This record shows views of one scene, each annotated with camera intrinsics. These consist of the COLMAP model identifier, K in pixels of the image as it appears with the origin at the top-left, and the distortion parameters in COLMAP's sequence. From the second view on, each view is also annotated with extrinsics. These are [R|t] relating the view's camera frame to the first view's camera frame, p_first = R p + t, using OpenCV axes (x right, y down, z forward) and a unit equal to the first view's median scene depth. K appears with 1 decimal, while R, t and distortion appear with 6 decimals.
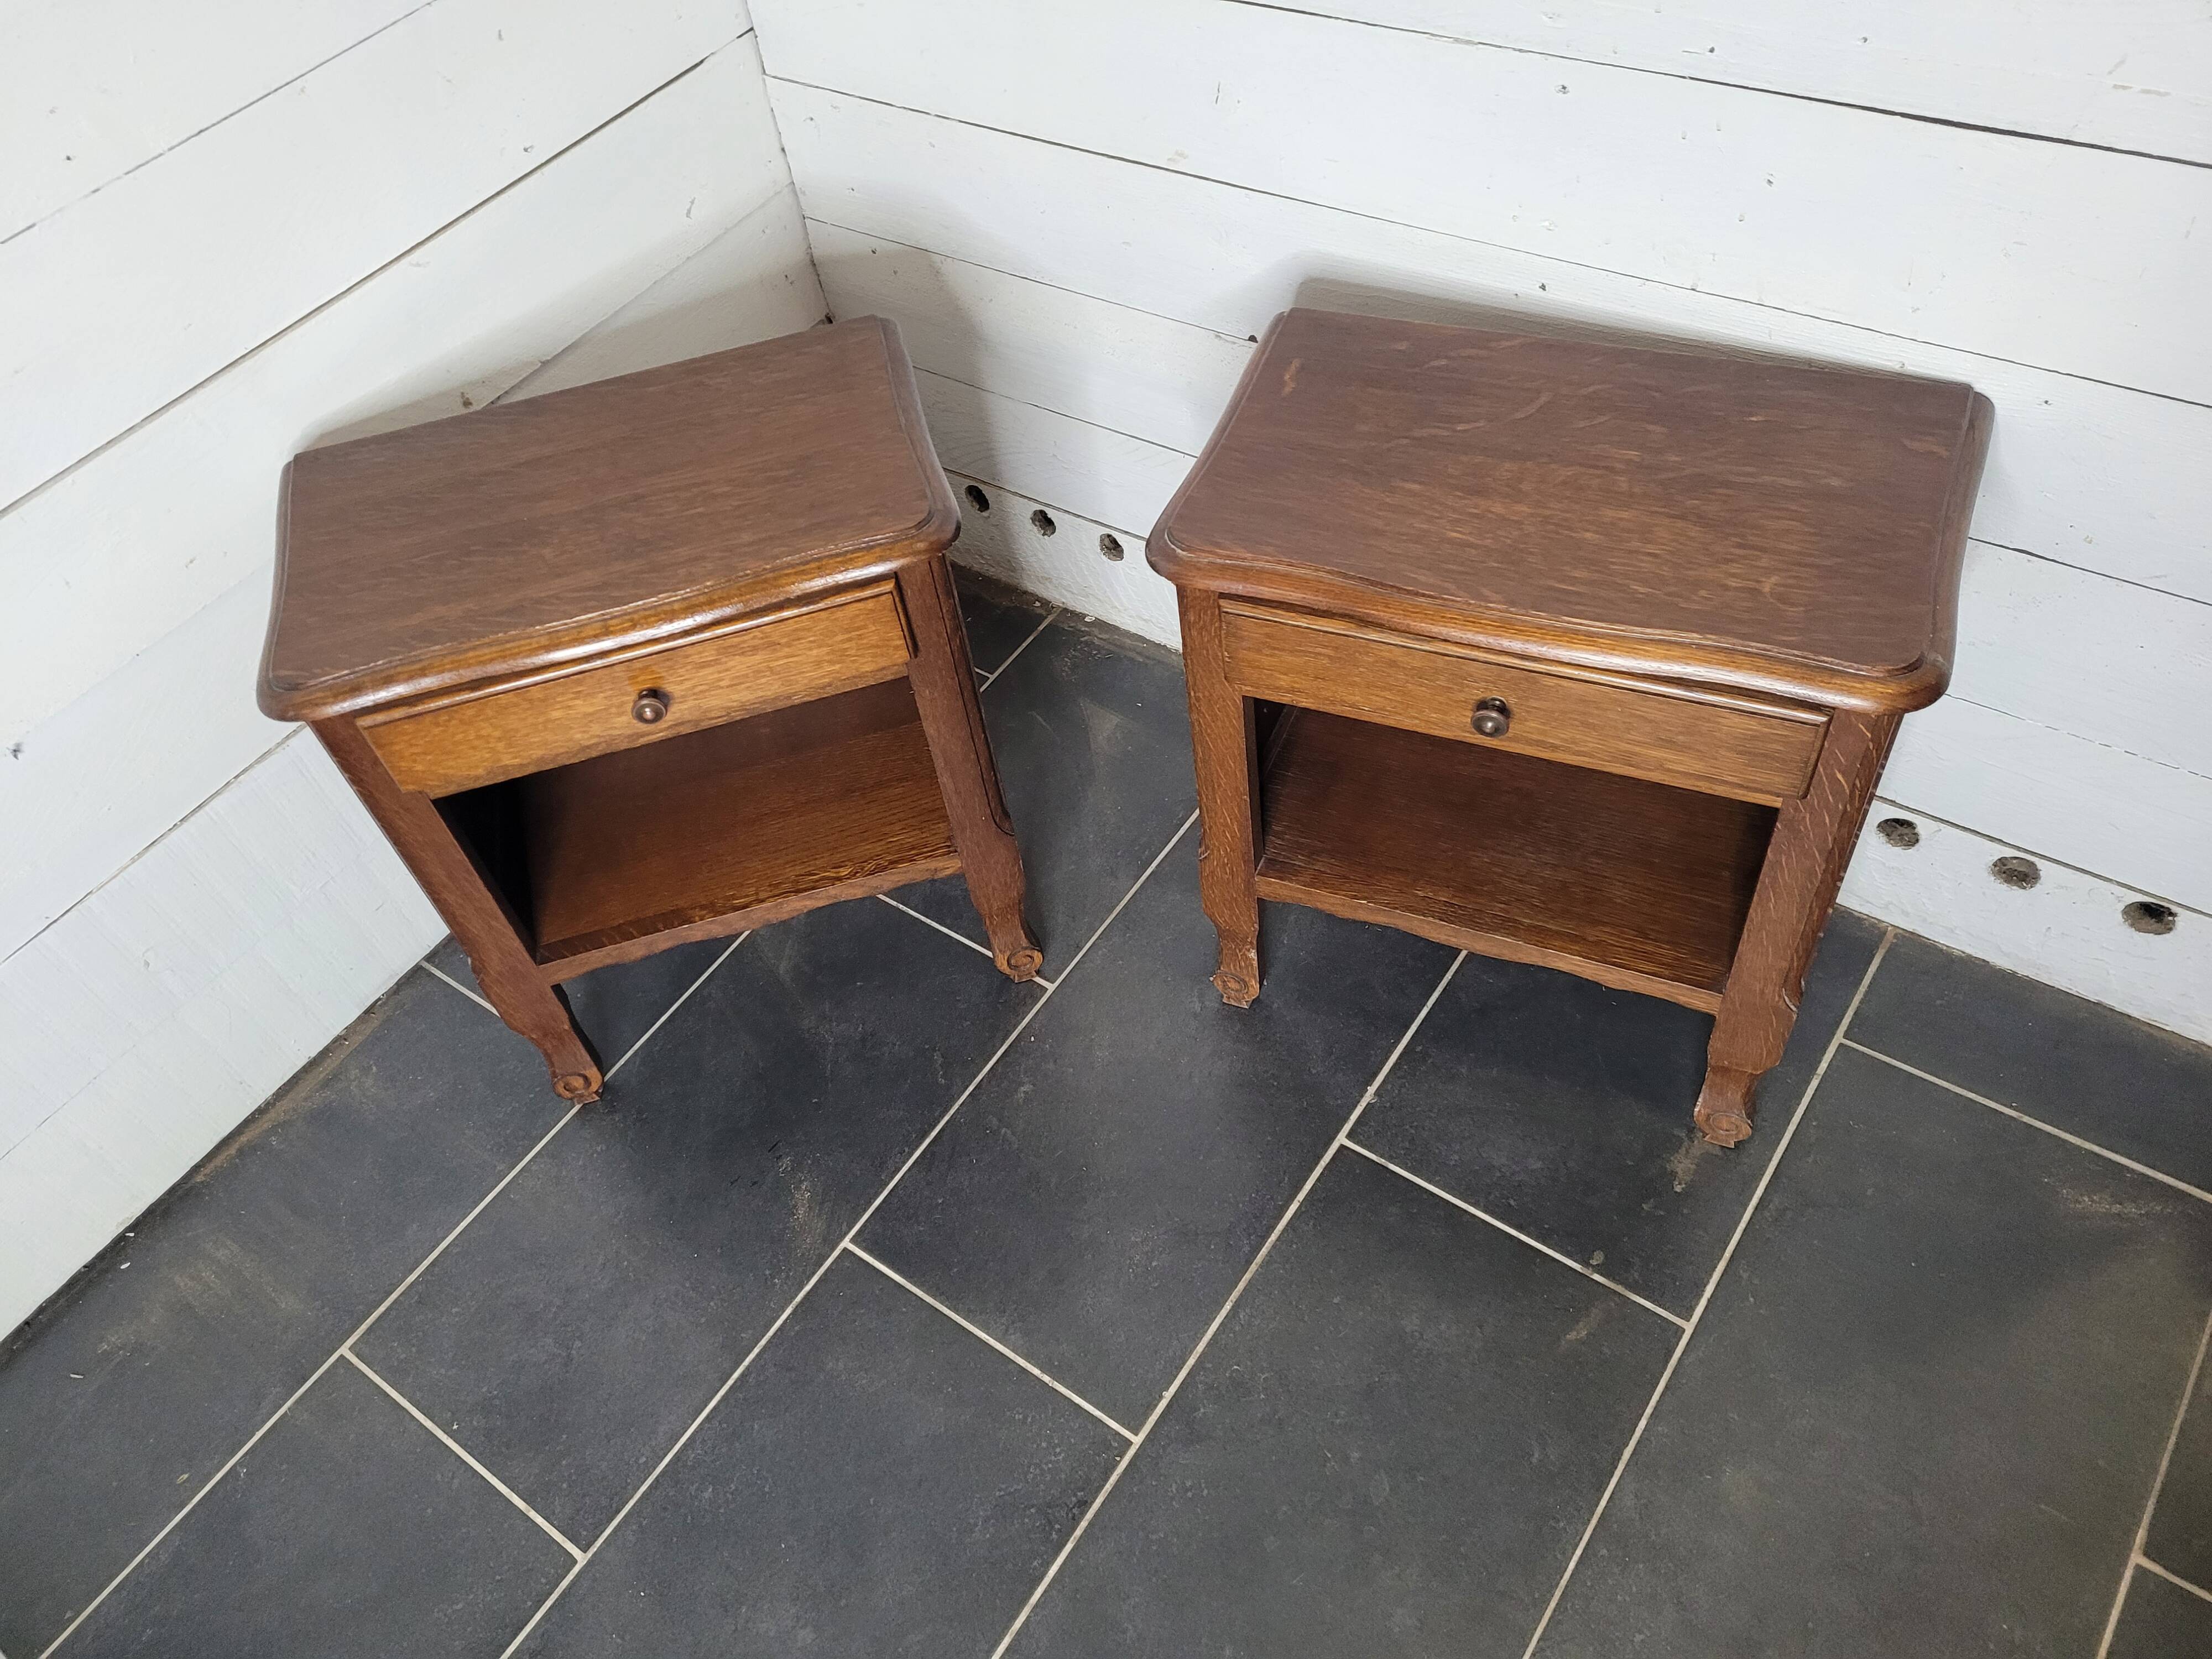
lens RADIAL K [[1644.6, 0, 1077.4], [0, 1644.6, 812.4], [0, 0, 1]] dist [0.056798, -0.056044]
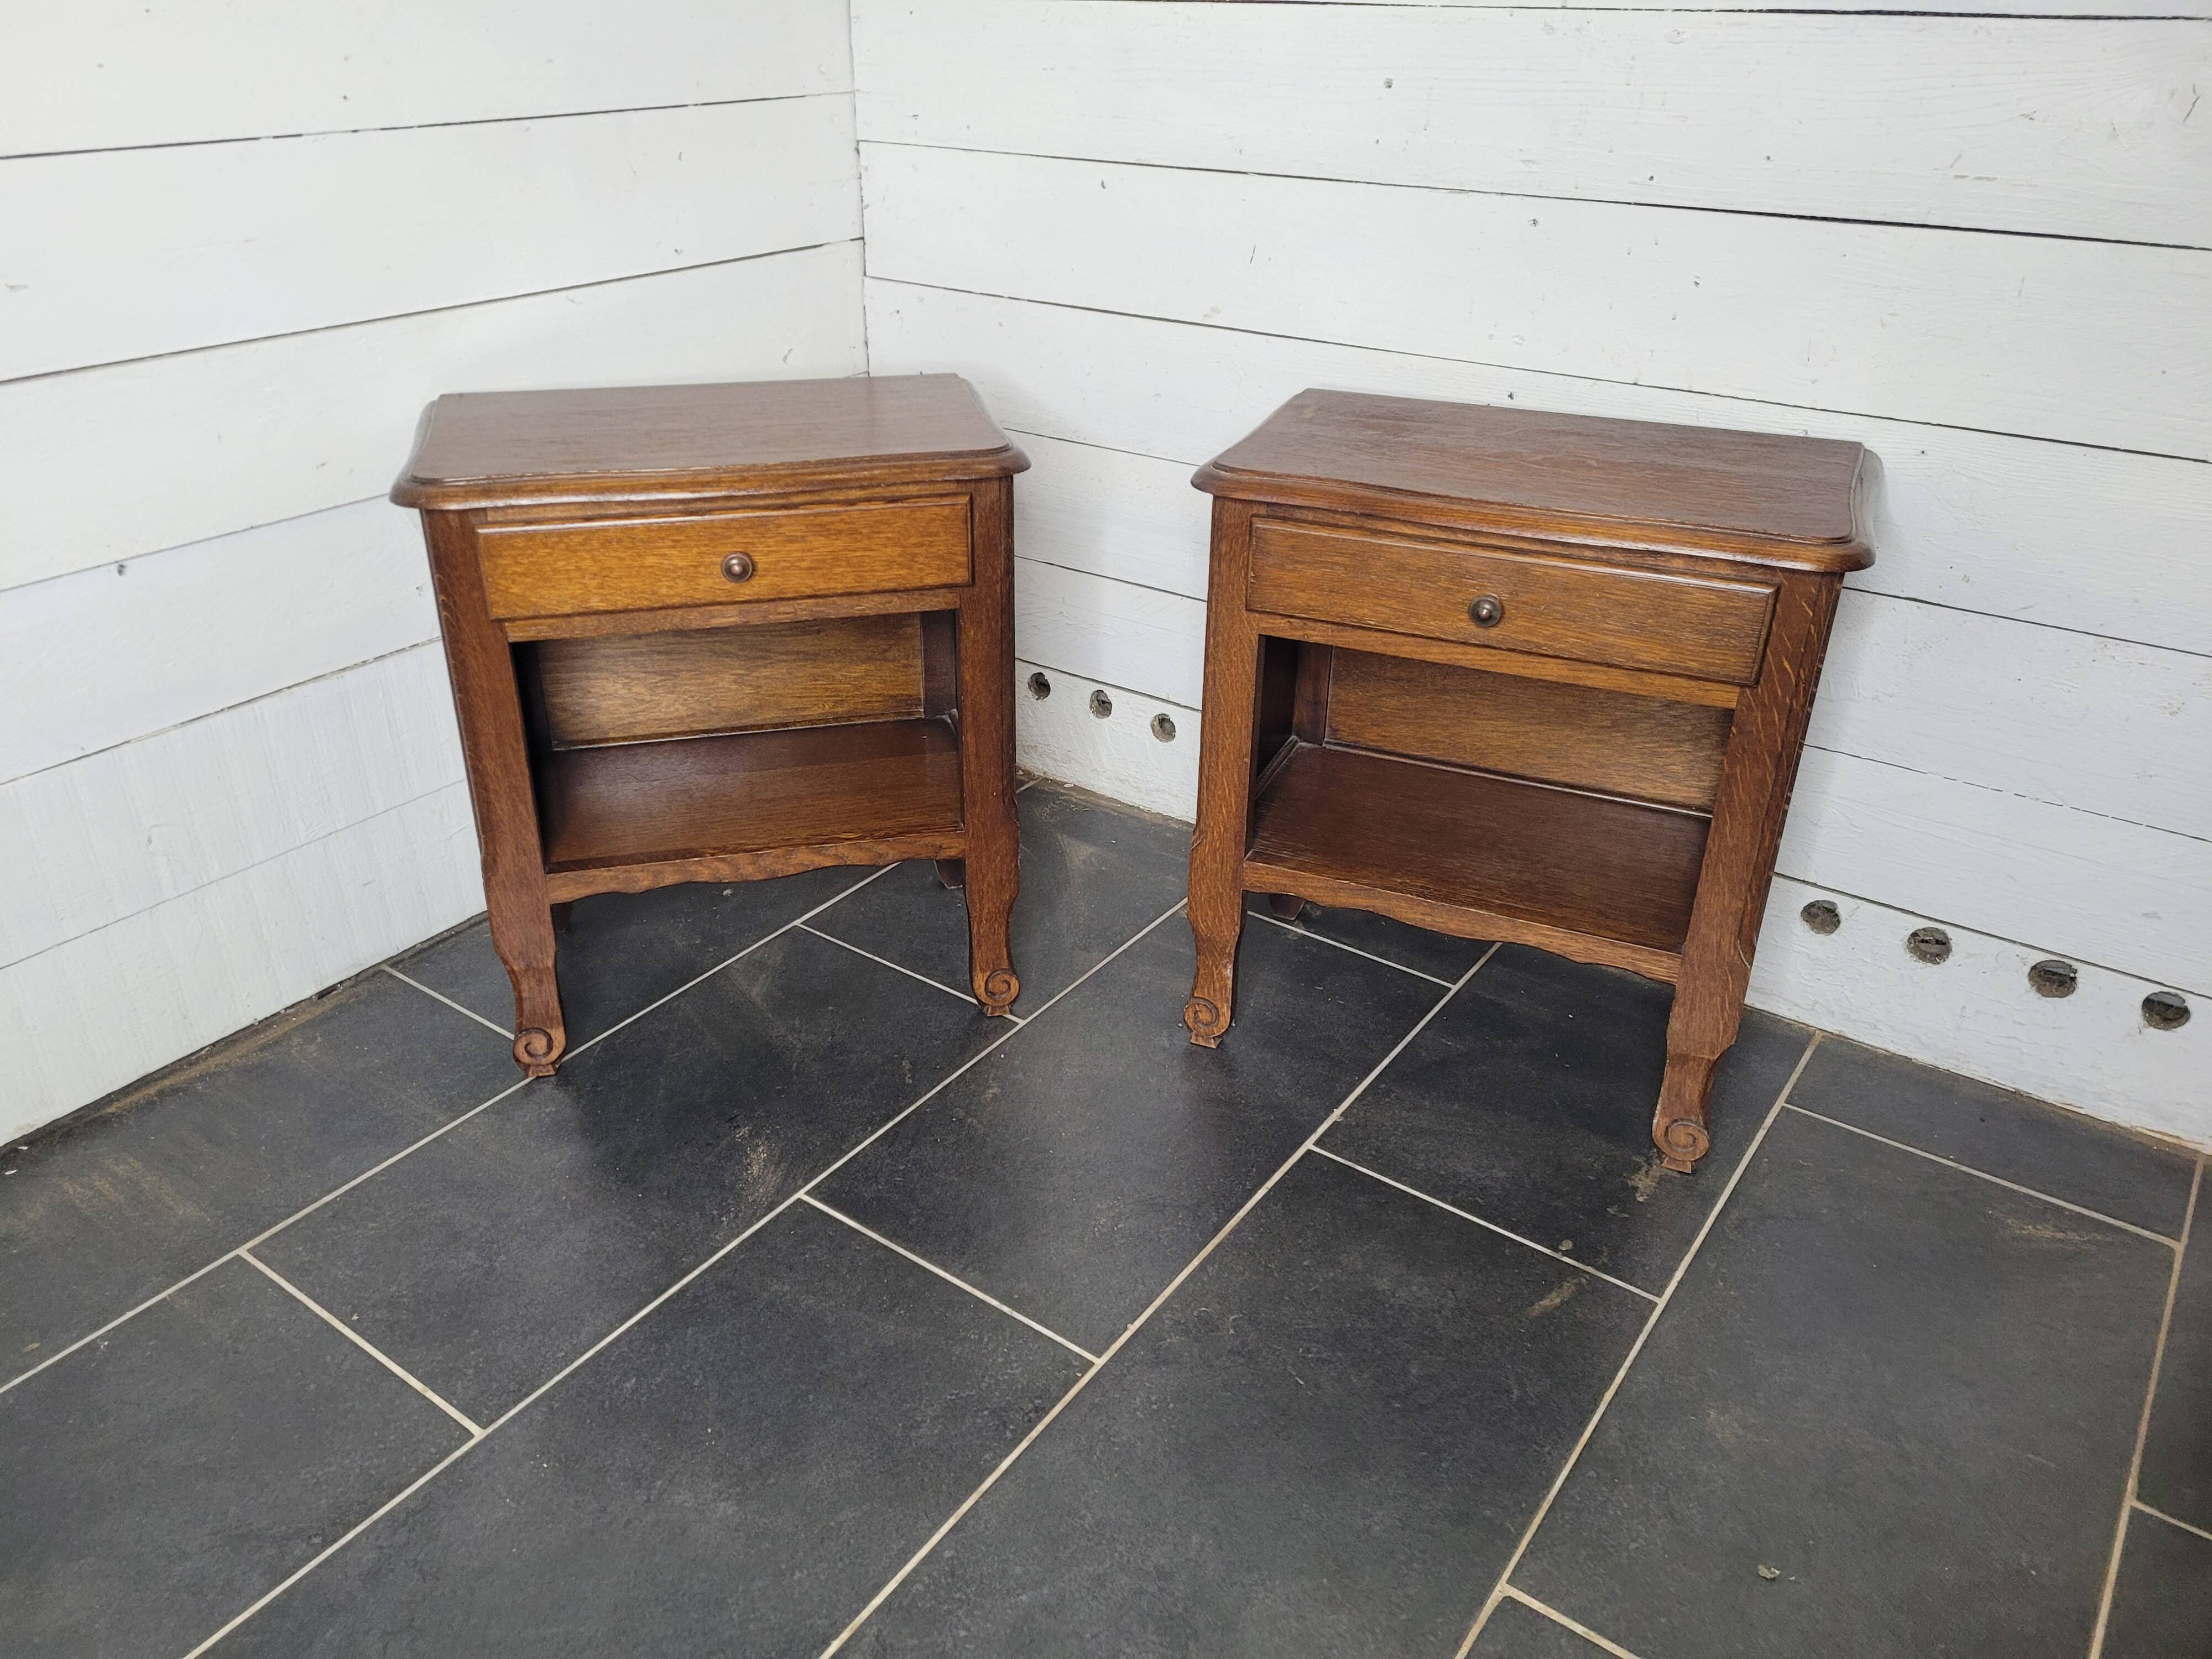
lens RADIAL K [[1644.6, 0, 1069.2], [0, 1644.6, 802.3], [0, 0, 1]] dist [0.056798, -0.056044]
pose [[0.991208, 0.121598, 0.052168, -0.065365], [-0.093071, 0.920984, -0.378320, 0.417898], [-0.094049, 0.370138, 0.924204, 0.007994]]
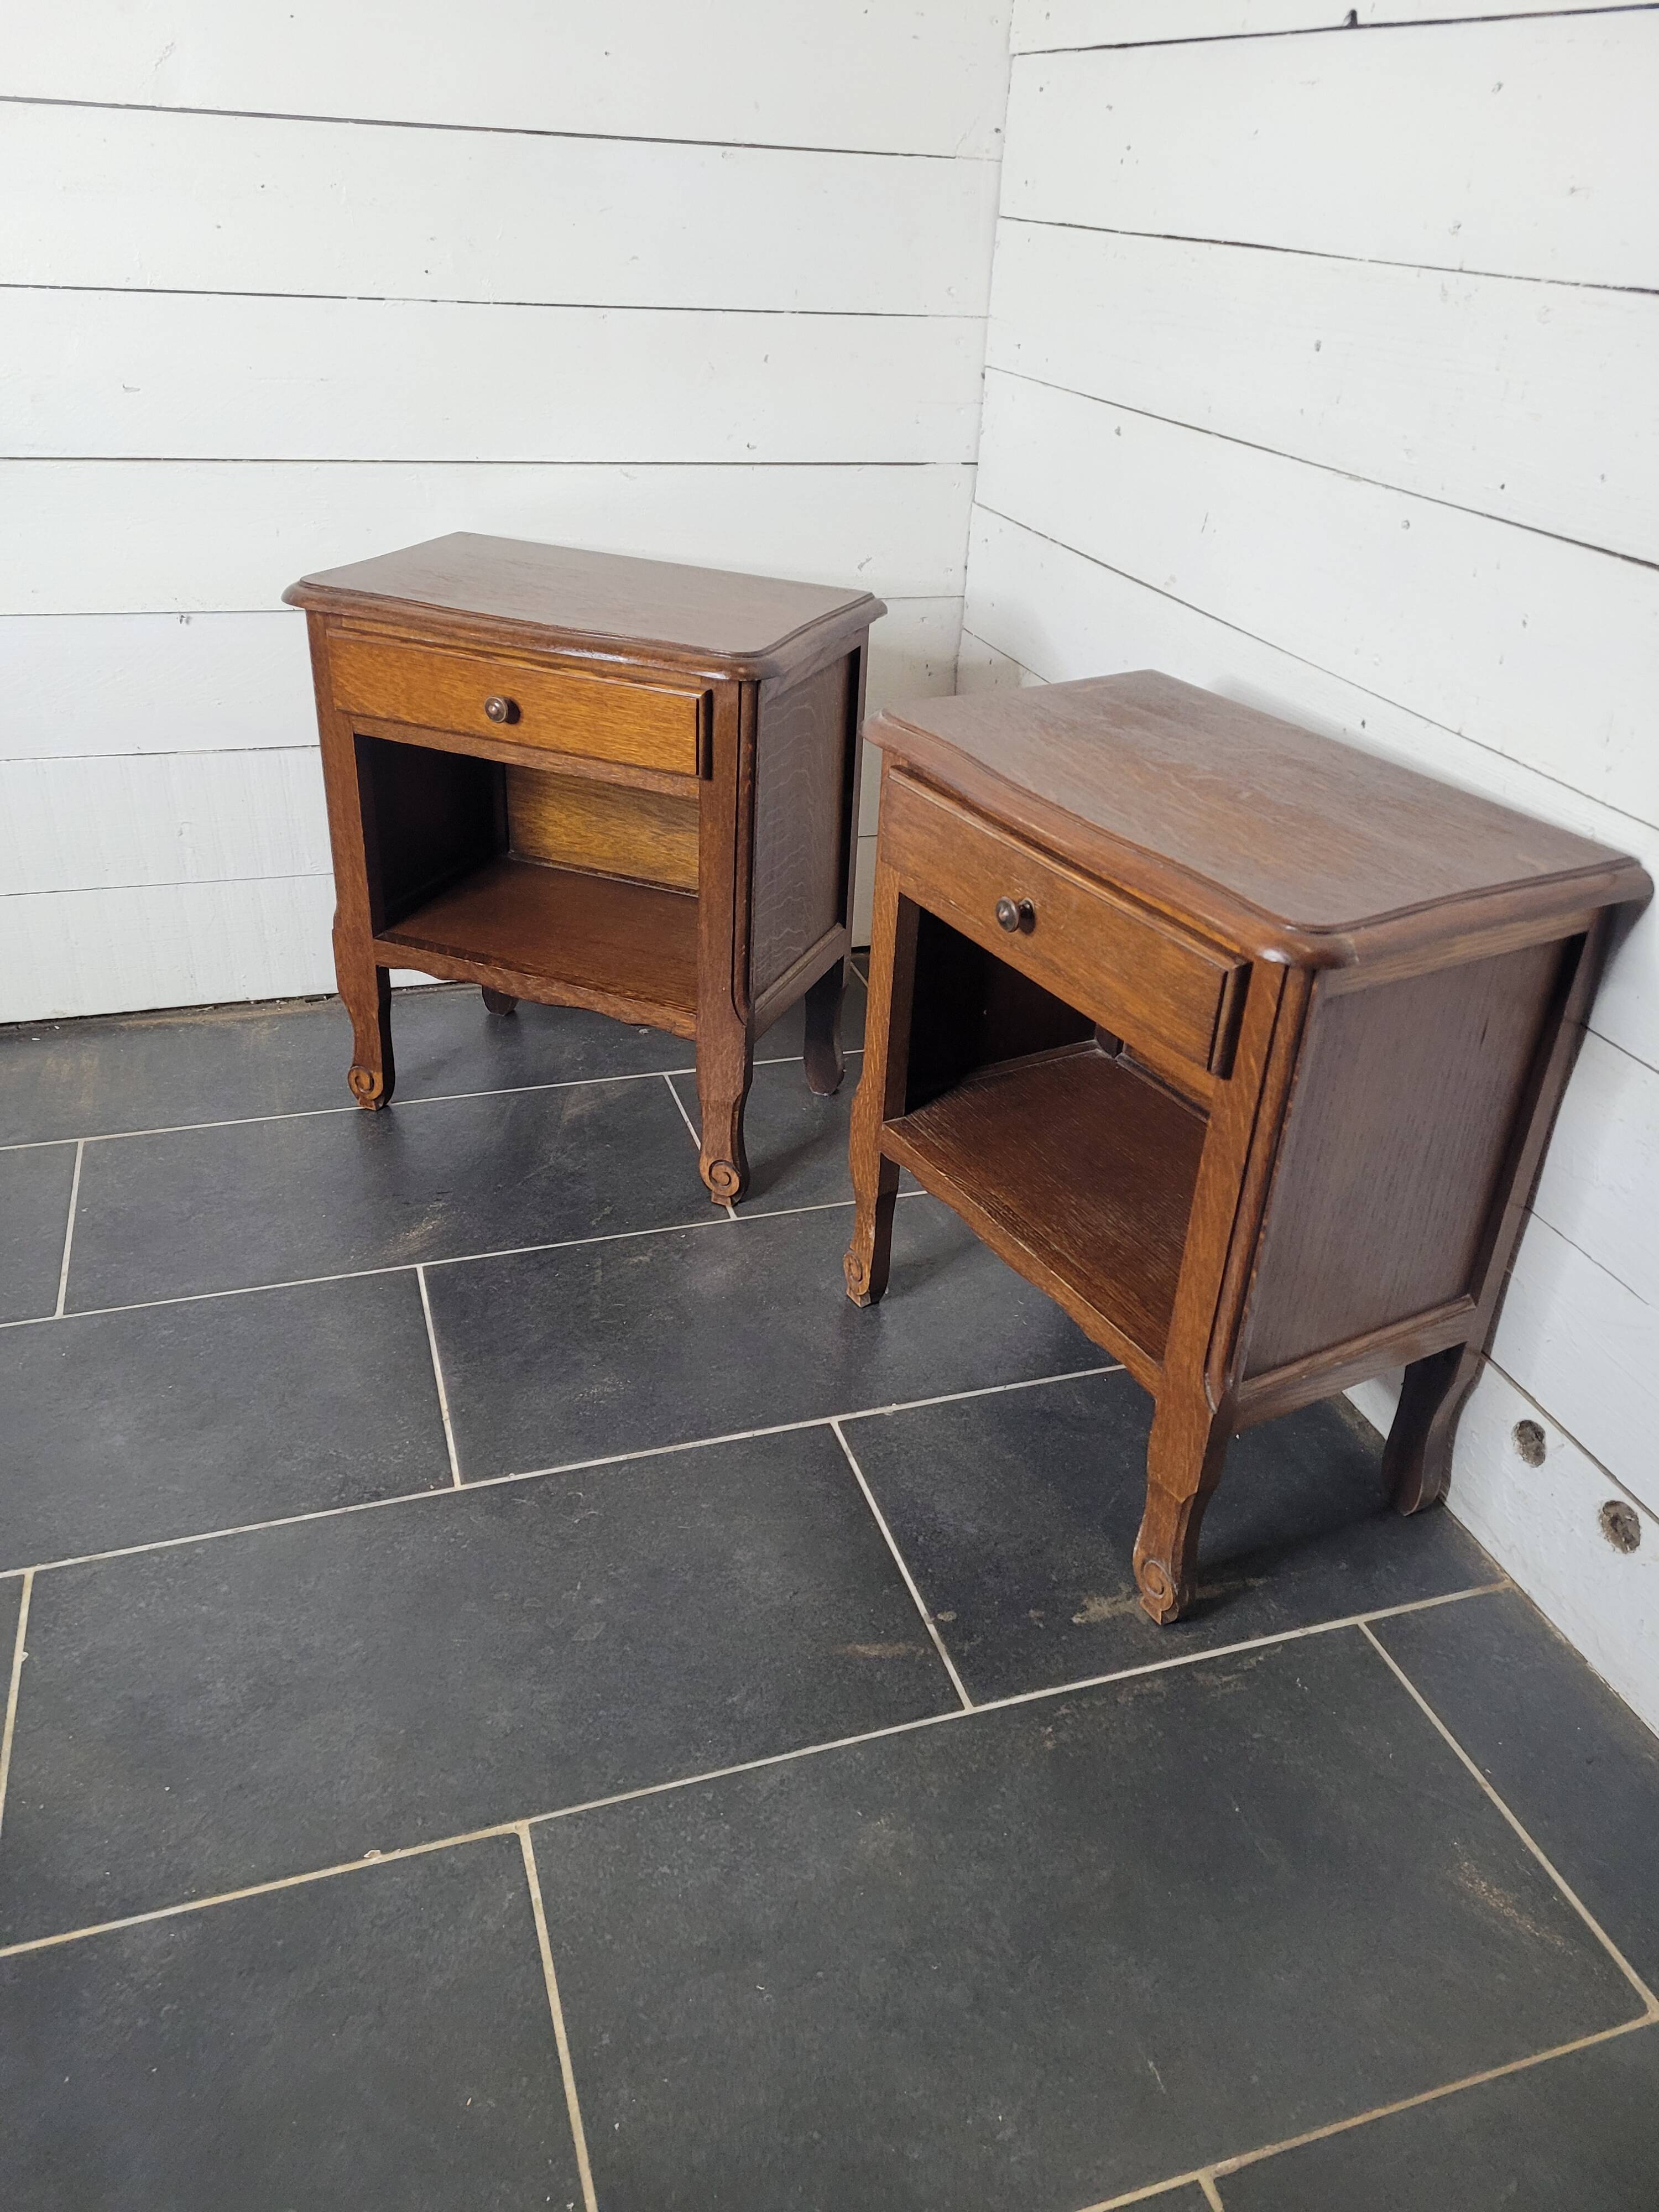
lens RADIAL K [[1644.6, 0, 842.4], [0, 1644.6, 1076.1], [0, 0, 1]] dist [0.056798, -0.056044]
pose [[0.796418, 0.427461, -0.427780, 0.516567], [-0.543172, 0.816603, -0.195253, 0.229437], [0.265863, 0.387861, 0.882542, 0.066960]]
